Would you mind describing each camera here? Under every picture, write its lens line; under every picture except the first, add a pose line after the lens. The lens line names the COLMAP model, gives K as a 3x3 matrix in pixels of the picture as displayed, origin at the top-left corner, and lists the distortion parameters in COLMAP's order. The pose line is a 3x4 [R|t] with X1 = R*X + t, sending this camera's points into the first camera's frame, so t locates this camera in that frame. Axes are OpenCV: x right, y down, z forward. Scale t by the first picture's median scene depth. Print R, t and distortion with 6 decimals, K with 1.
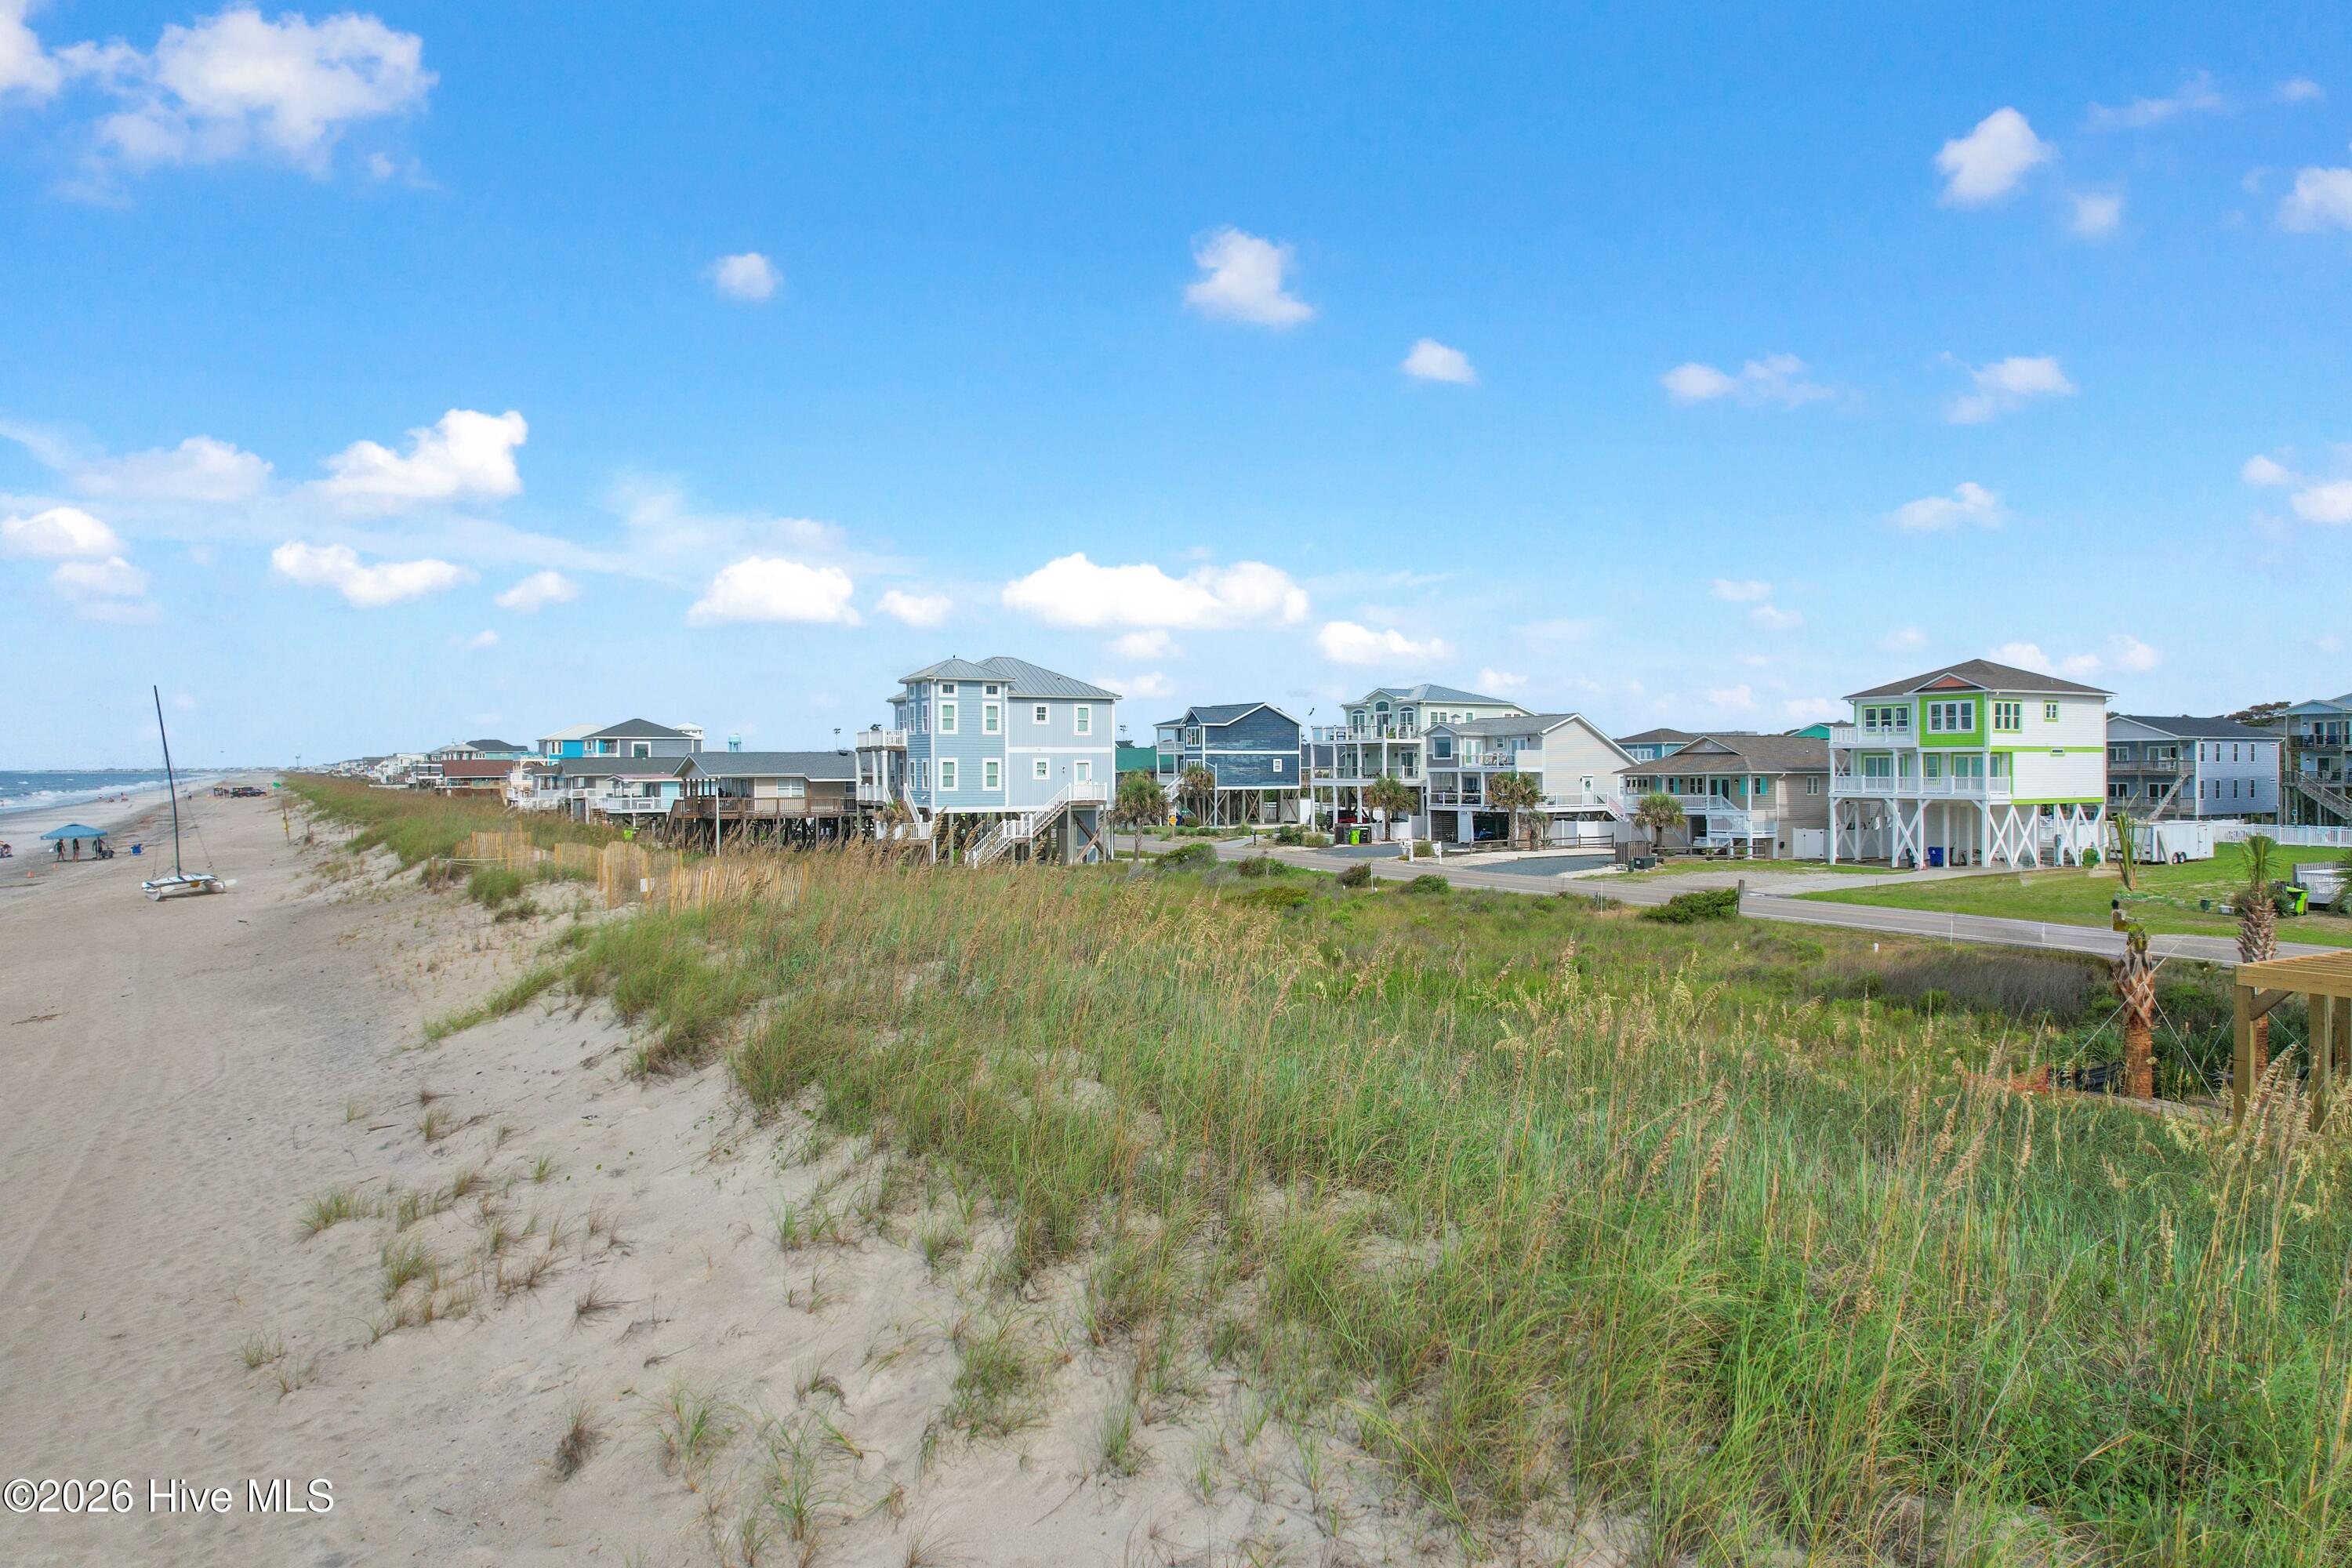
lens RADIAL K [[1498.6, 0, 1192.7], [0, 1498.6, 786.0], [0, 0, 1]] dist [-0.067565, 0.058663]
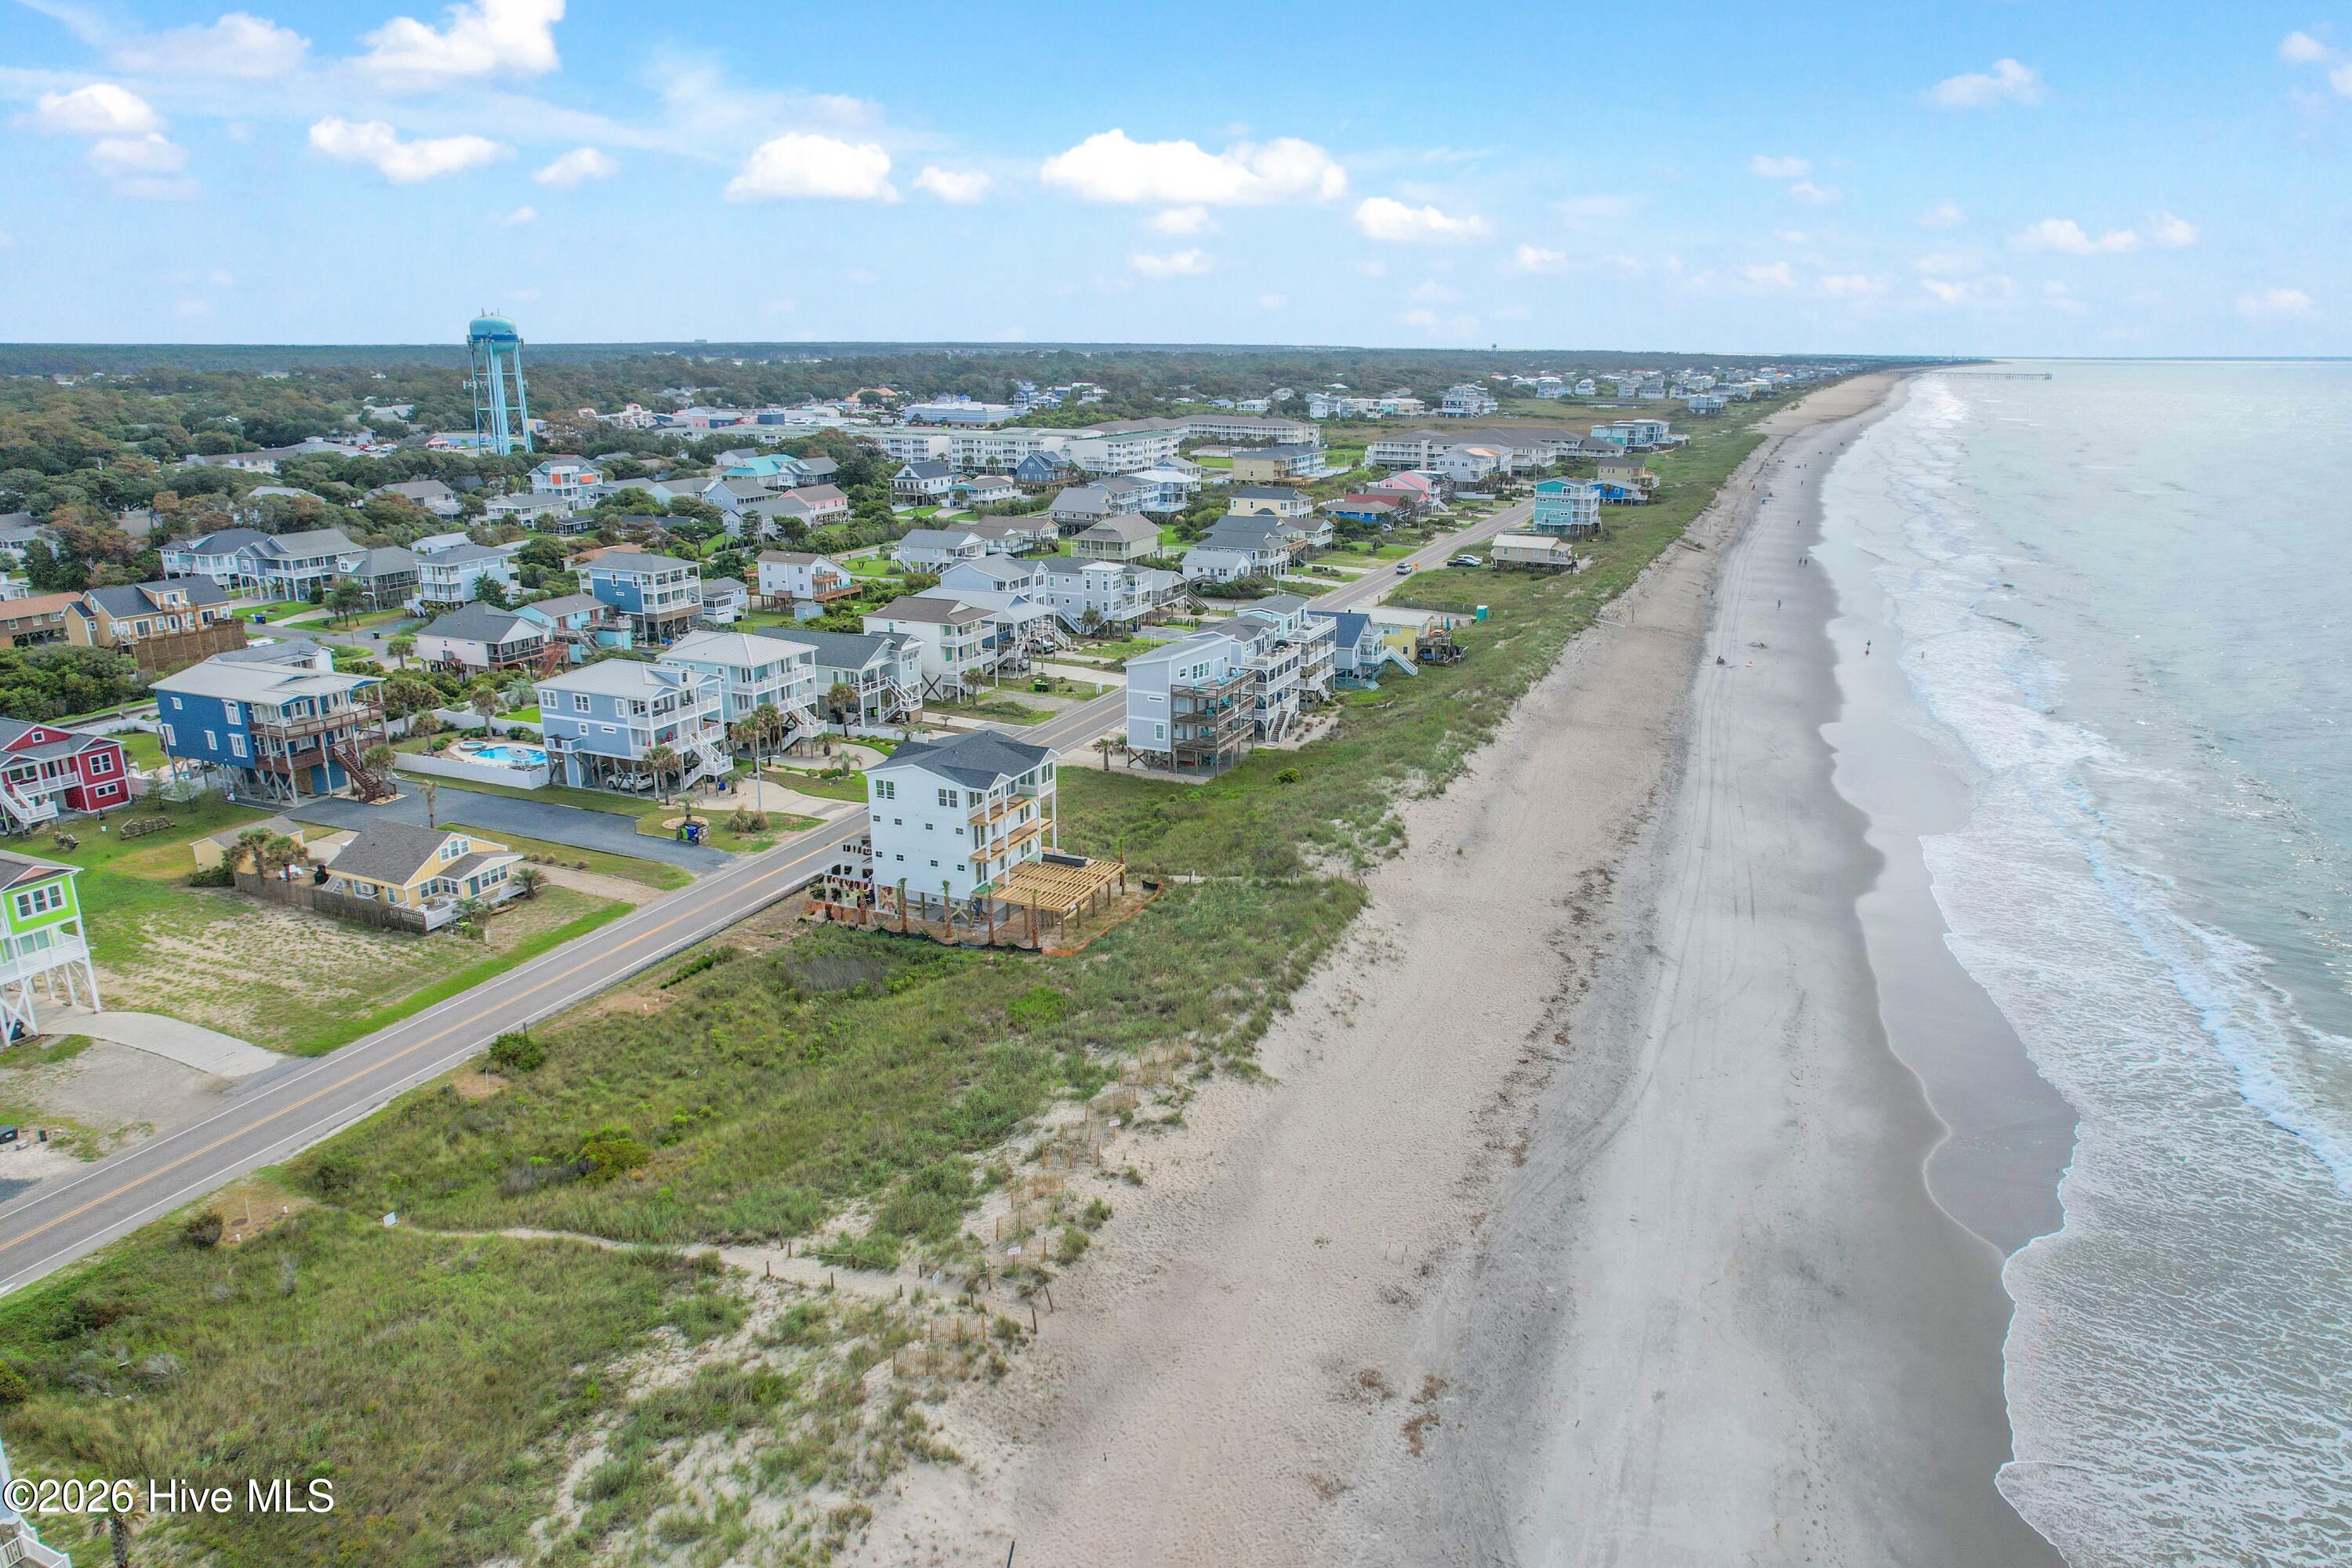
lens RADIAL K [[1498.6, 0, 1179.9], [0, 1498.6, 782.5], [0, 0, 1]] dist [-0.067565, 0.058663]
pose [[-0.590298, -0.228377, 0.774204, -0.787652], [0.008646, 0.957297, 0.288978, -0.410213], [-0.807139, 0.177277, -0.563115, 0.810863]]
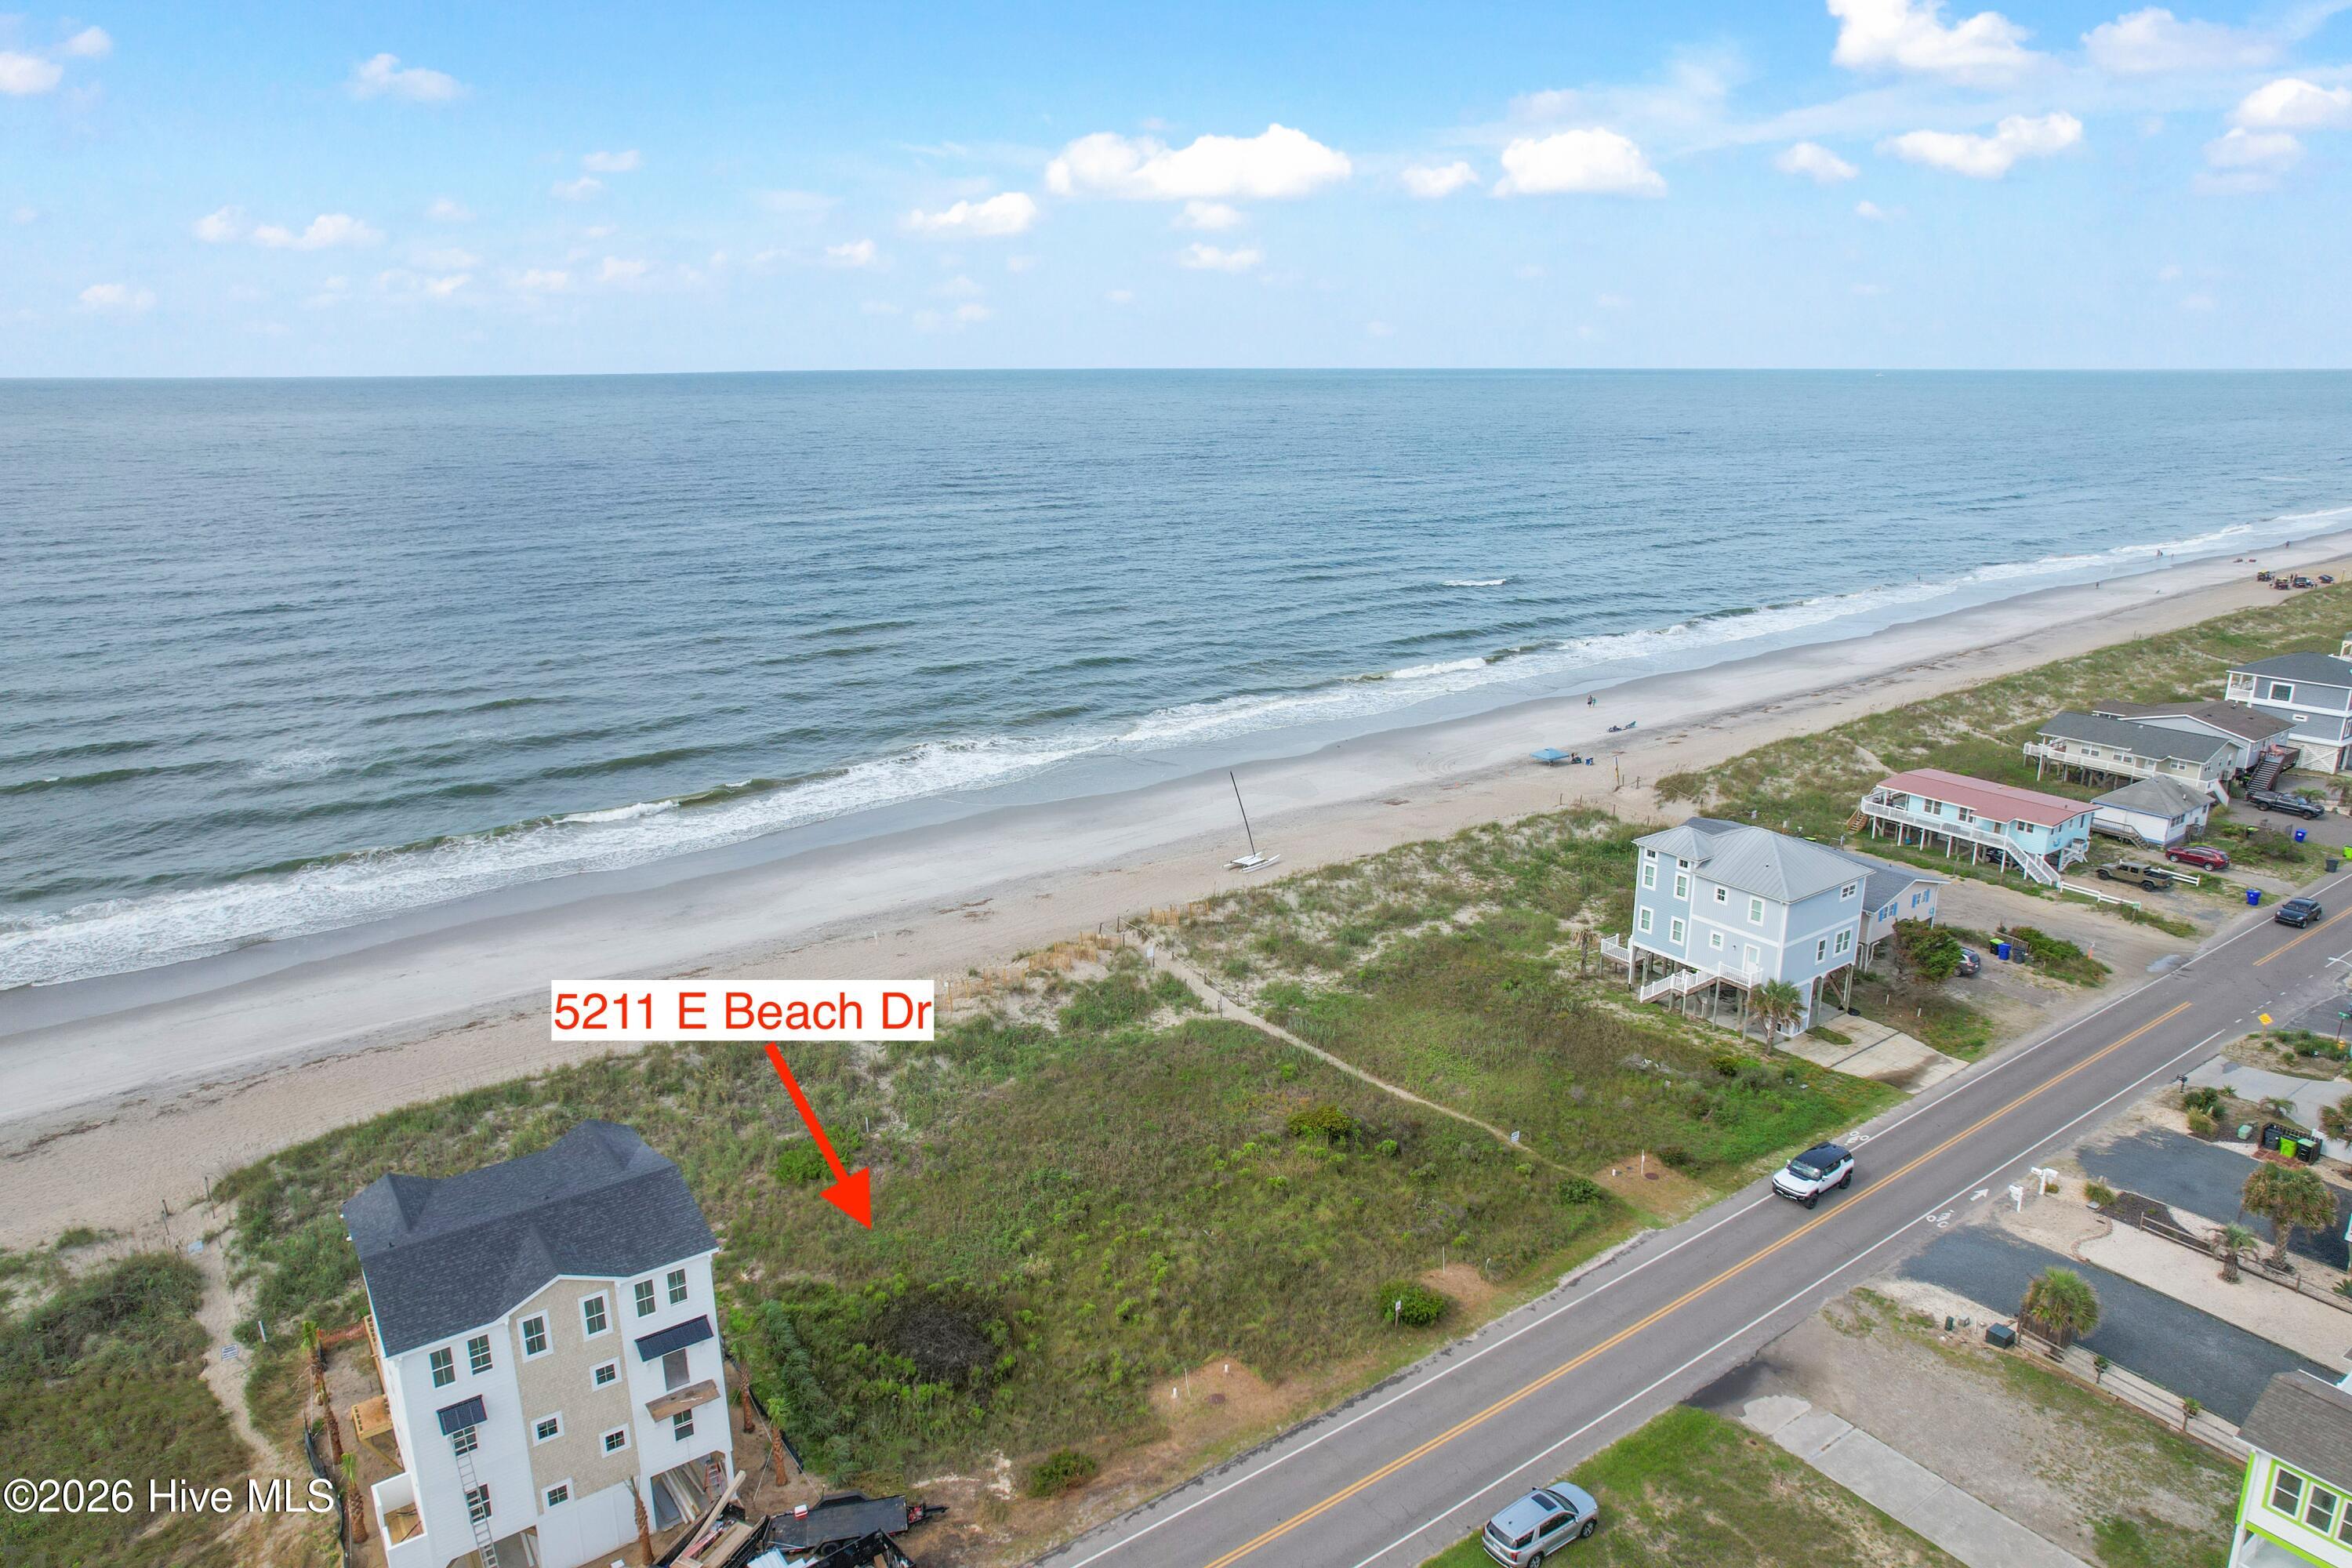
lens RADIAL K [[1498.6, 0, 1191.3], [0, 1498.6, 788.9], [0, 0, 1]] dist [-0.067565, 0.058663]
pose [[0.099718, 0.278206, -0.955331, 0.854102], [-0.011106, 0.960368, 0.278514, -0.407139], [0.994954, -0.017163, 0.098855, 0.460165]]
